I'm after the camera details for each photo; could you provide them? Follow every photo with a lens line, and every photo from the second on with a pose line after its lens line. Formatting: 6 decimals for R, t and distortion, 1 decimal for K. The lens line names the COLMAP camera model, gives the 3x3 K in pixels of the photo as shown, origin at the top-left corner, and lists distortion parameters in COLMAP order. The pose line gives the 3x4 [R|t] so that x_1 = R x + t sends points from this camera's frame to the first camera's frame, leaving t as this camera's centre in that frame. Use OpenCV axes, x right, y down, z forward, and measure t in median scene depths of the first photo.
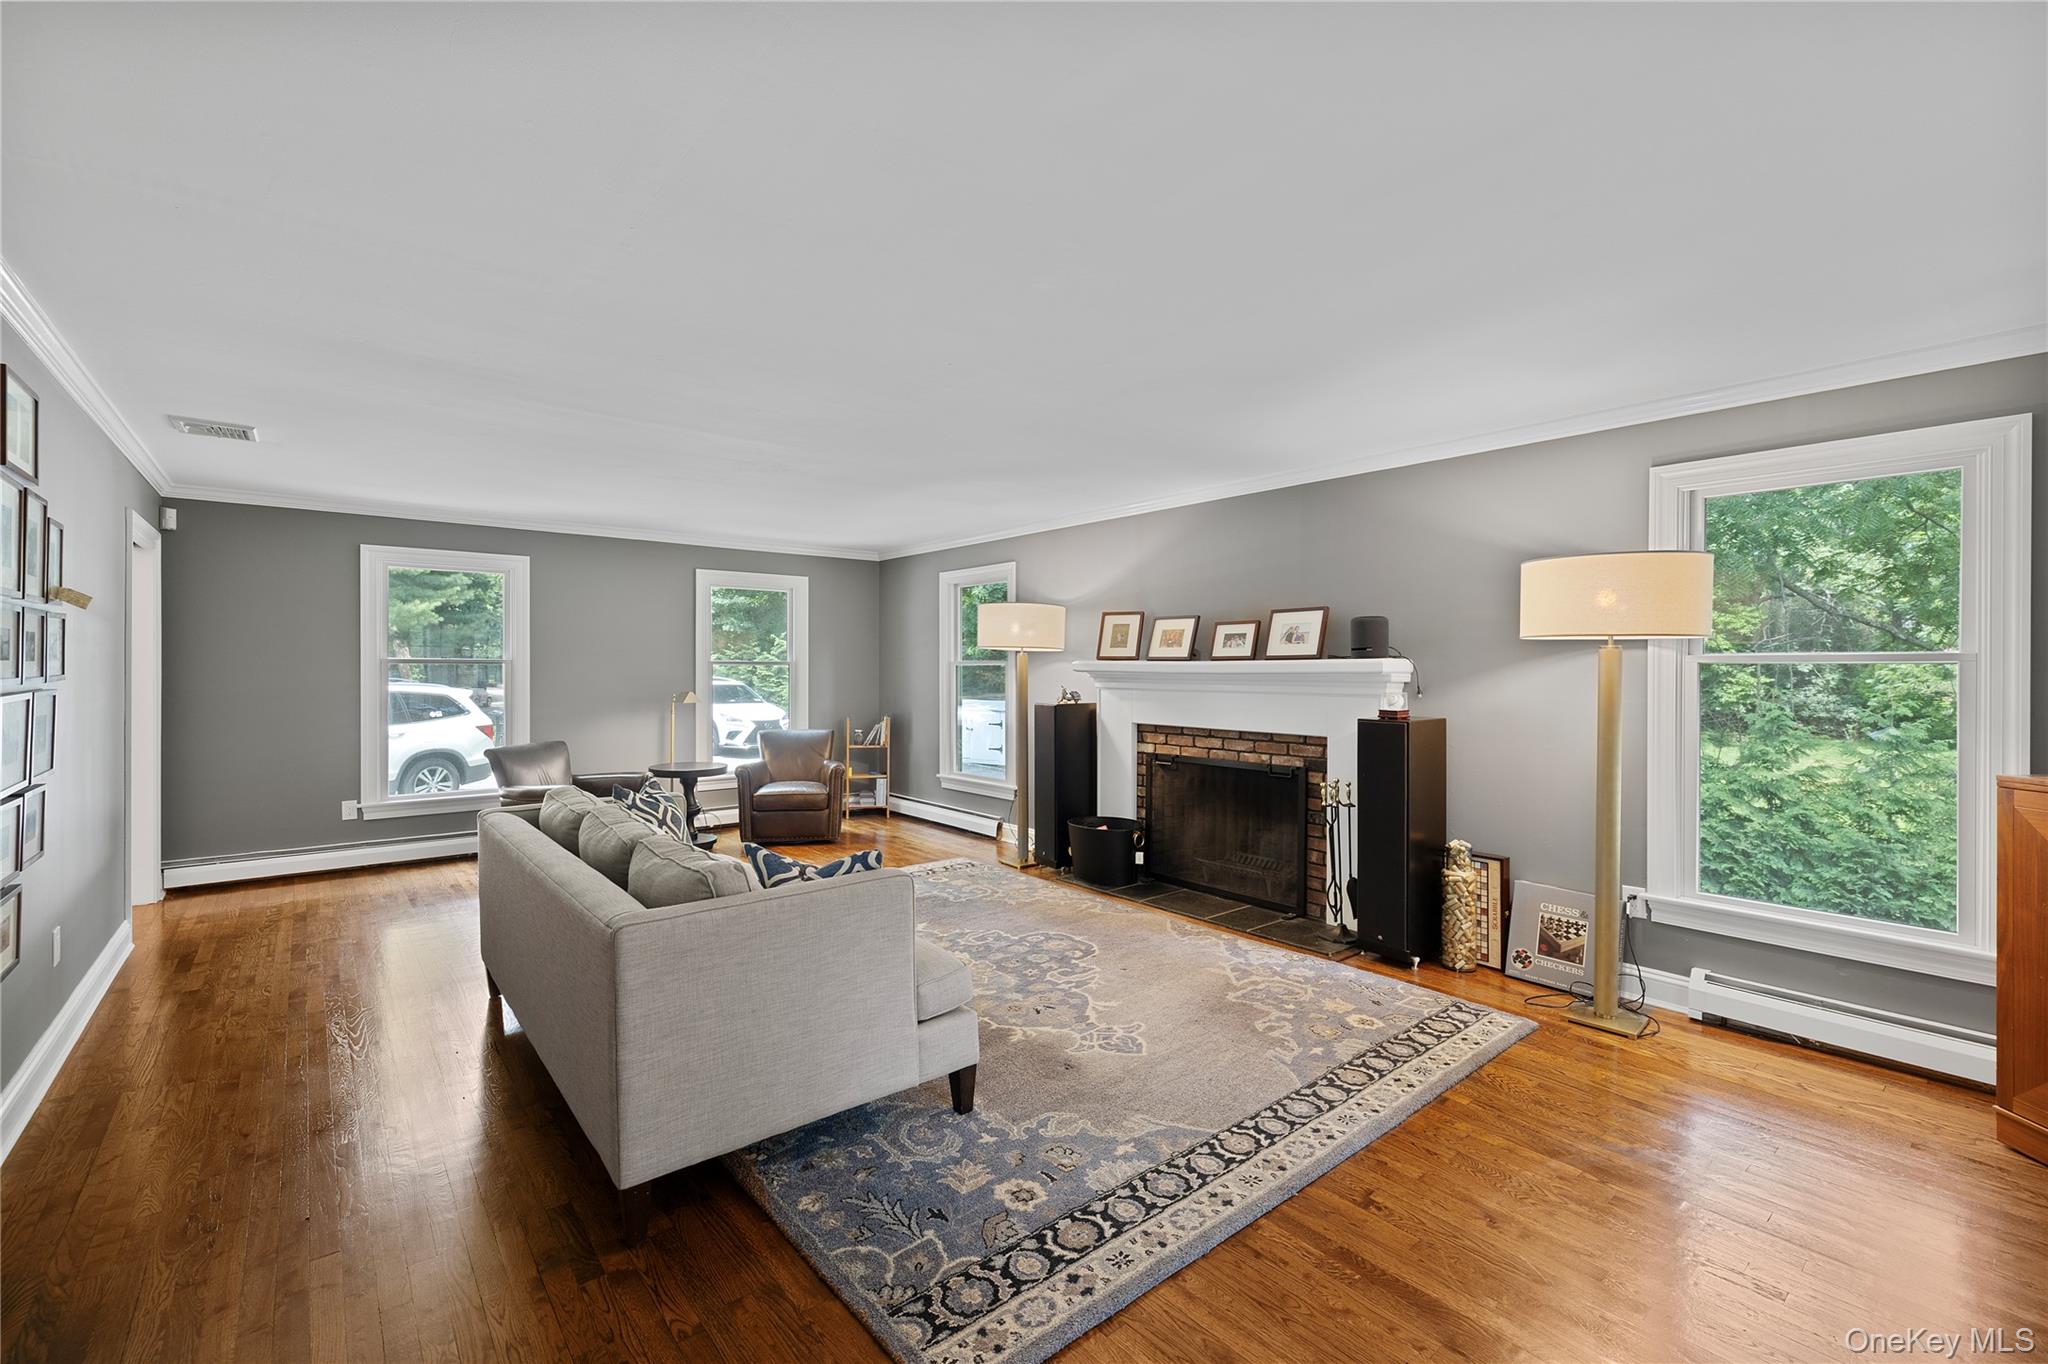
lens RADIAL K [[873.9, 0, 1018.8], [0, 873.9, 663.9], [0, 0, 1]] dist [0.003540, 0.000818]
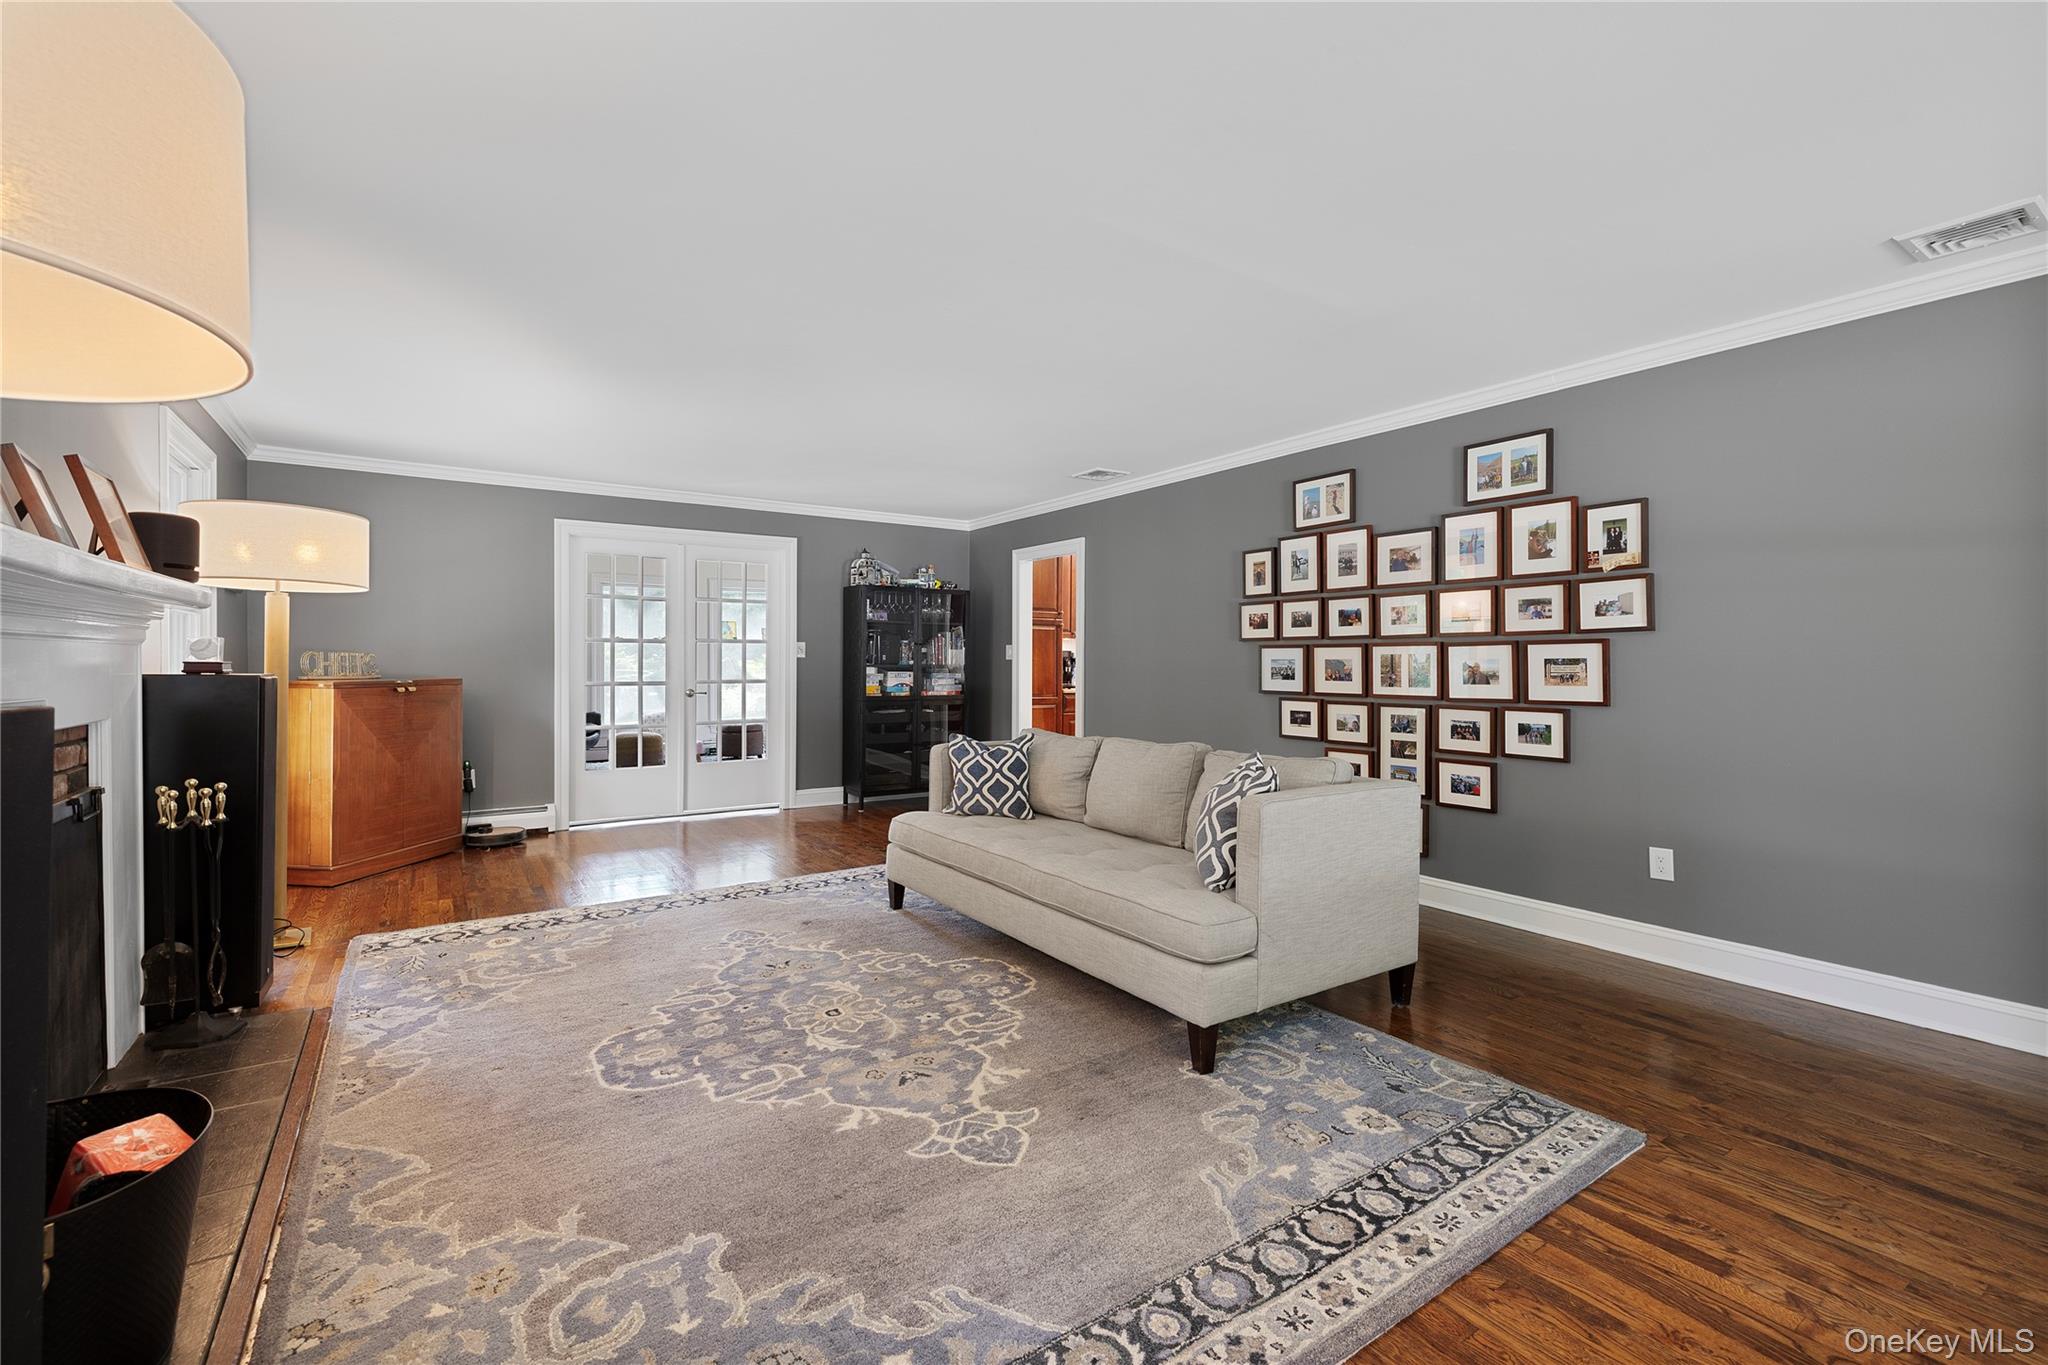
lens RADIAL K [[873.9, 0, 1017.7], [0, 873.9, 674.3], [0, 0, 1]] dist [0.003540, 0.000818]
pose [[-0.995320, -0.004231, 0.096543, -0.279725], [-0.003269, 0.999943, 0.010127, 0.055772], [-0.096581, 0.009764, -0.995277, 1.663897]]
